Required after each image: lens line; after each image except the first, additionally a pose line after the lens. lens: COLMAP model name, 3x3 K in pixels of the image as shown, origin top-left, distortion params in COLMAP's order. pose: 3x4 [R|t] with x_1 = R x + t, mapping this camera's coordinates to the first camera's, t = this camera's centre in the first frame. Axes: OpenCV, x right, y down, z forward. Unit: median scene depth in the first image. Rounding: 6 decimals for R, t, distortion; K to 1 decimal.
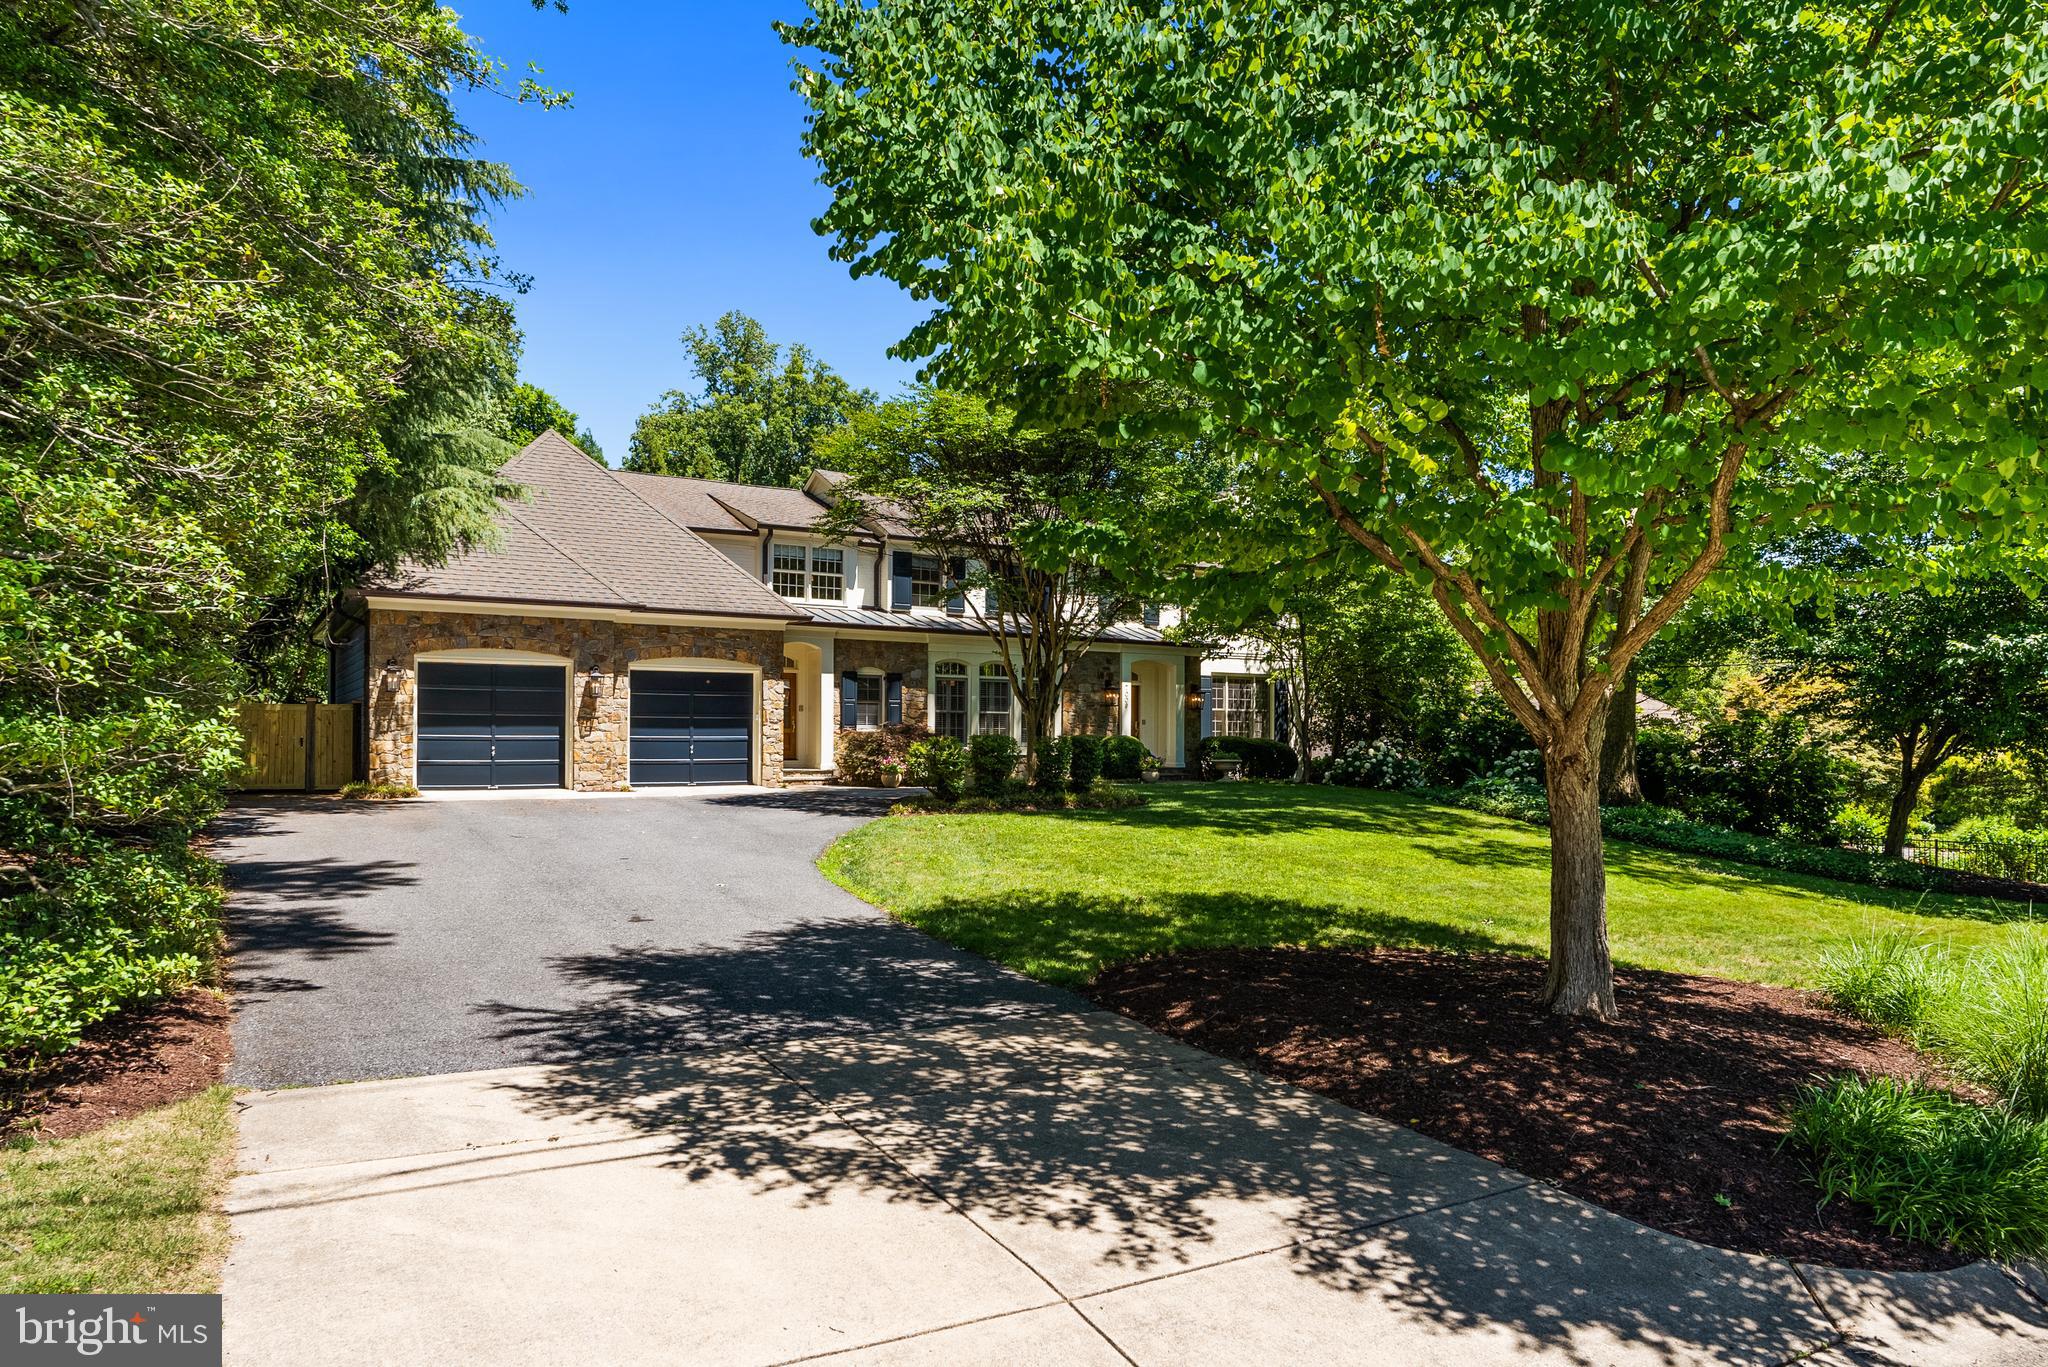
lens RADIAL K [[1285.2, 0, 1024.2], [0, 1285.2, 674.0], [0, 0, 1]] dist [-0.002999, -0.001203]
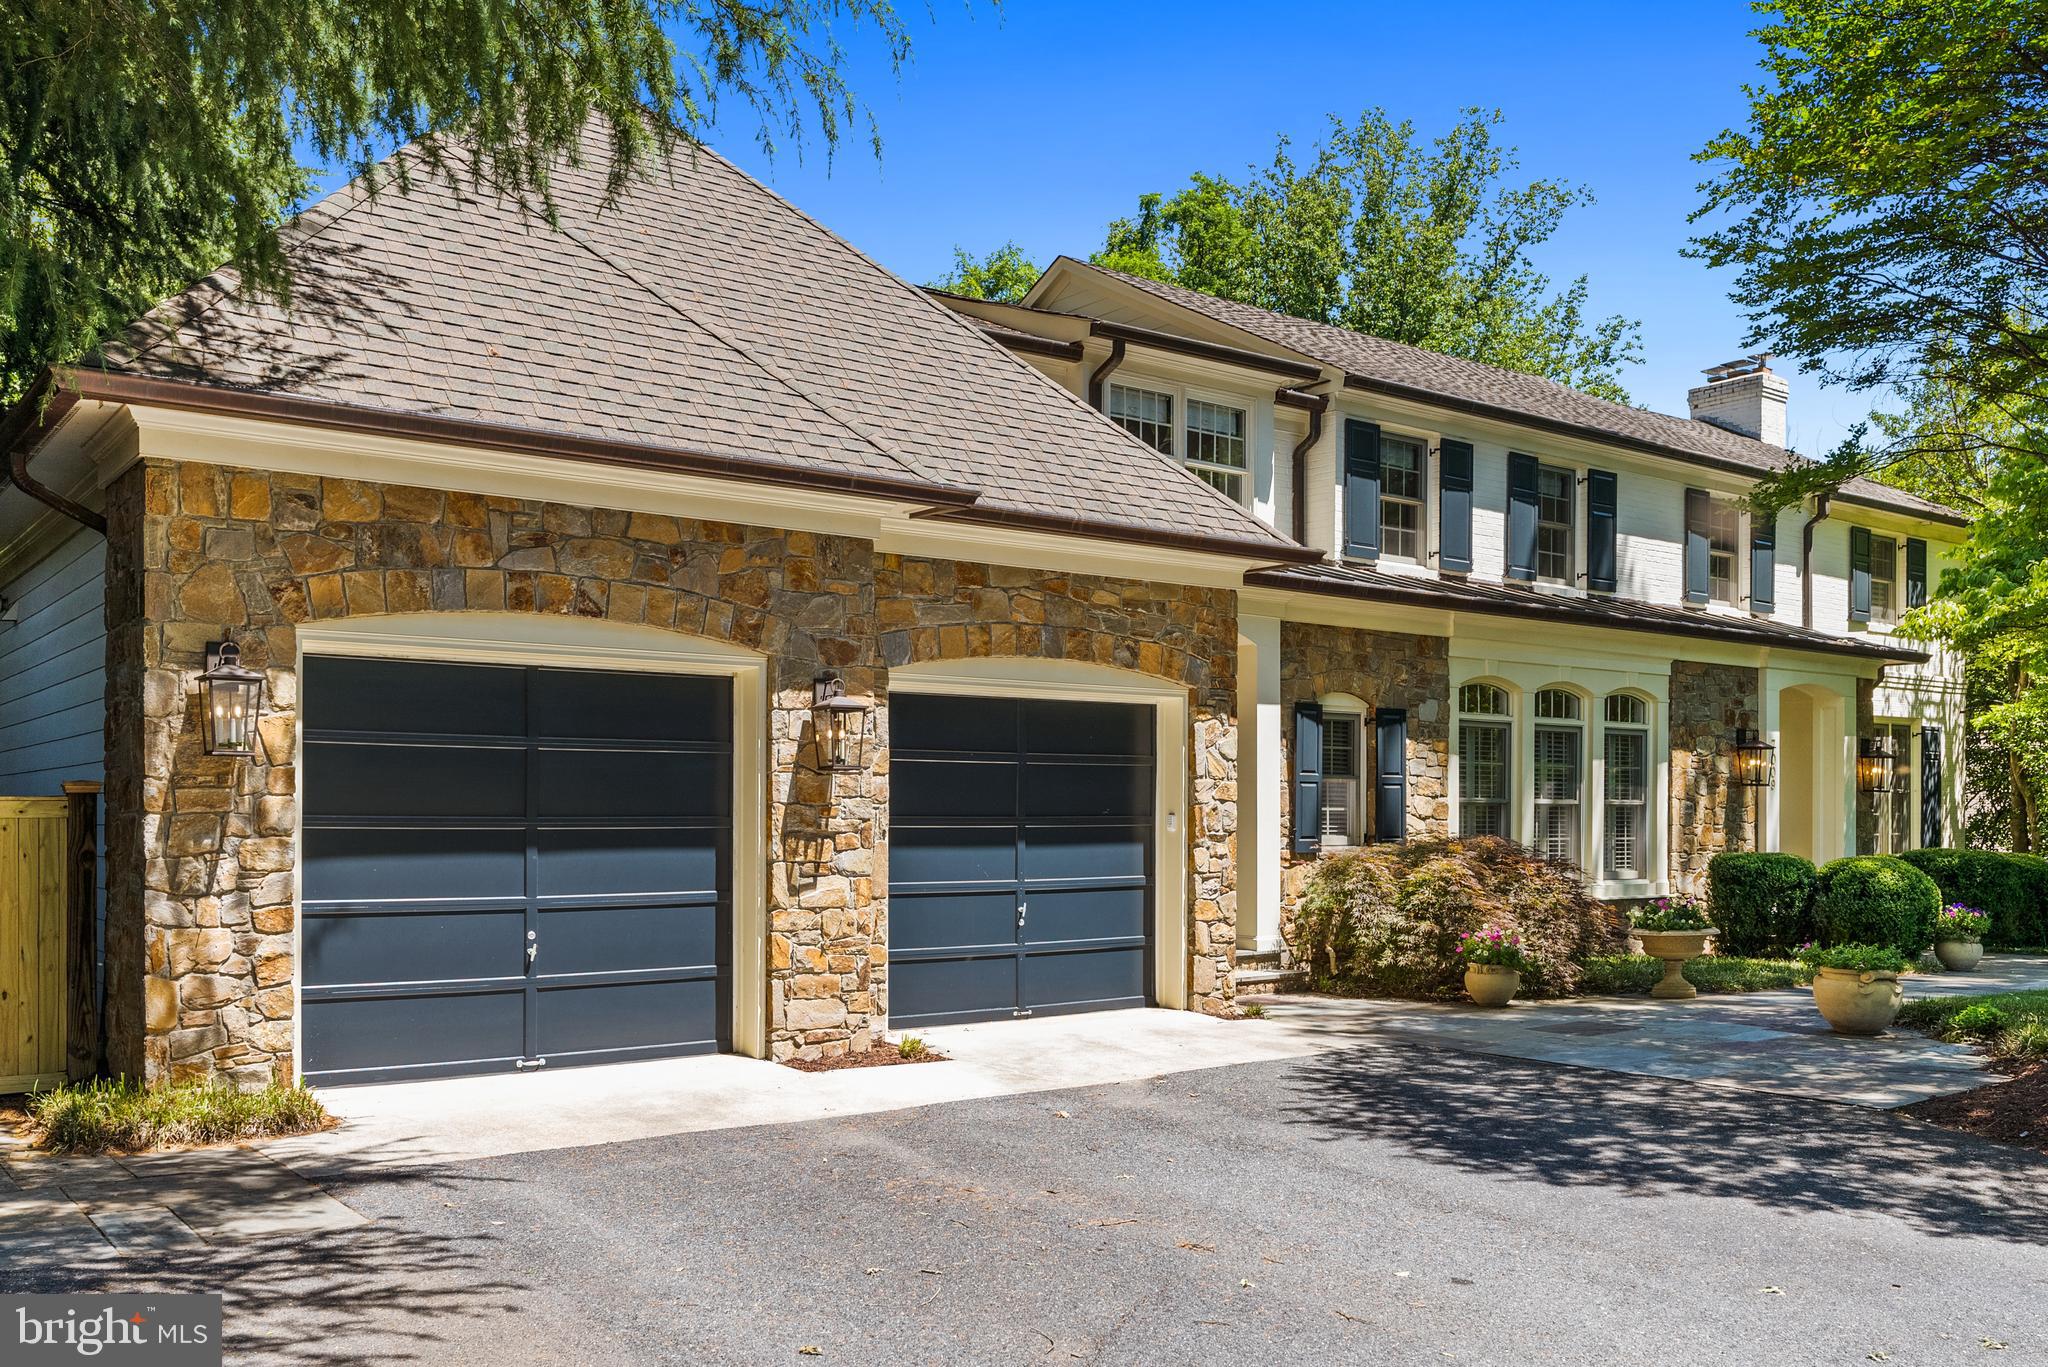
lens RADIAL K [[1725.9, 0, 1022.4], [0, 1725.9, 689.7], [0, 0, 1]] dist [-0.002939, -0.004139]
pose [[0.996875, 0.015623, 0.077432, -0.302024], [-0.014979, 0.999848, -0.008893, 0.000634], [-0.077559, 0.007705, 0.996958, 0.528944]]
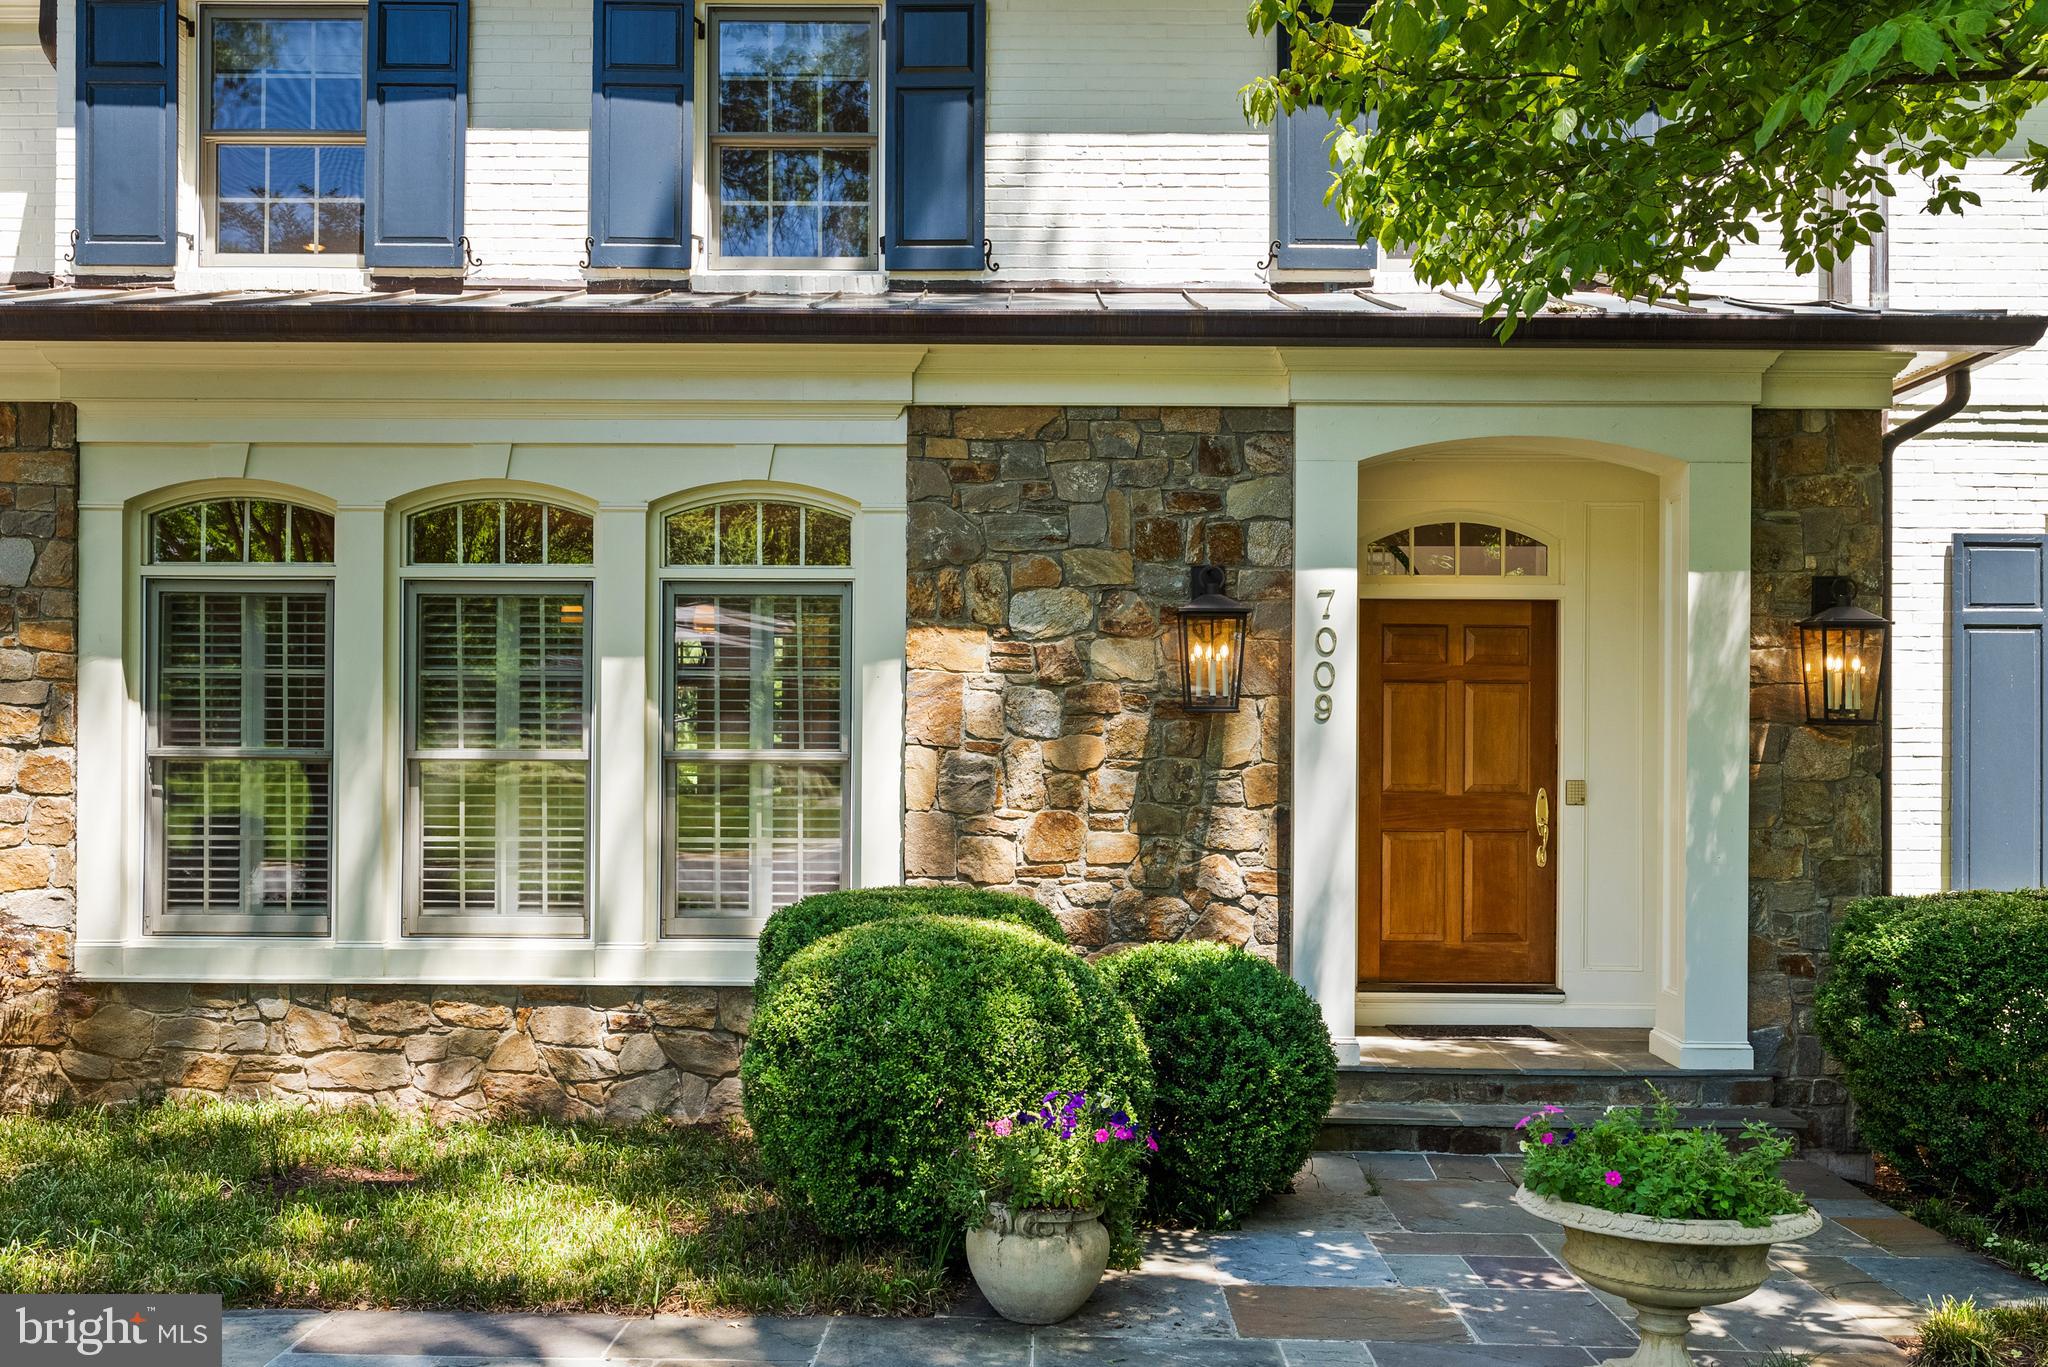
lens RADIAL K [[1911.5, 0, 1035.5], [0, 1911.5, 684.6], [0, 0, 1]] dist [-0.006889, 0.000000]
pose [[0.849880, -0.021054, -0.526556, 0.233016], [0.025412, 0.999677, 0.001043, 0.026246], [0.526363, -0.014267, 0.850140, 0.978371]]
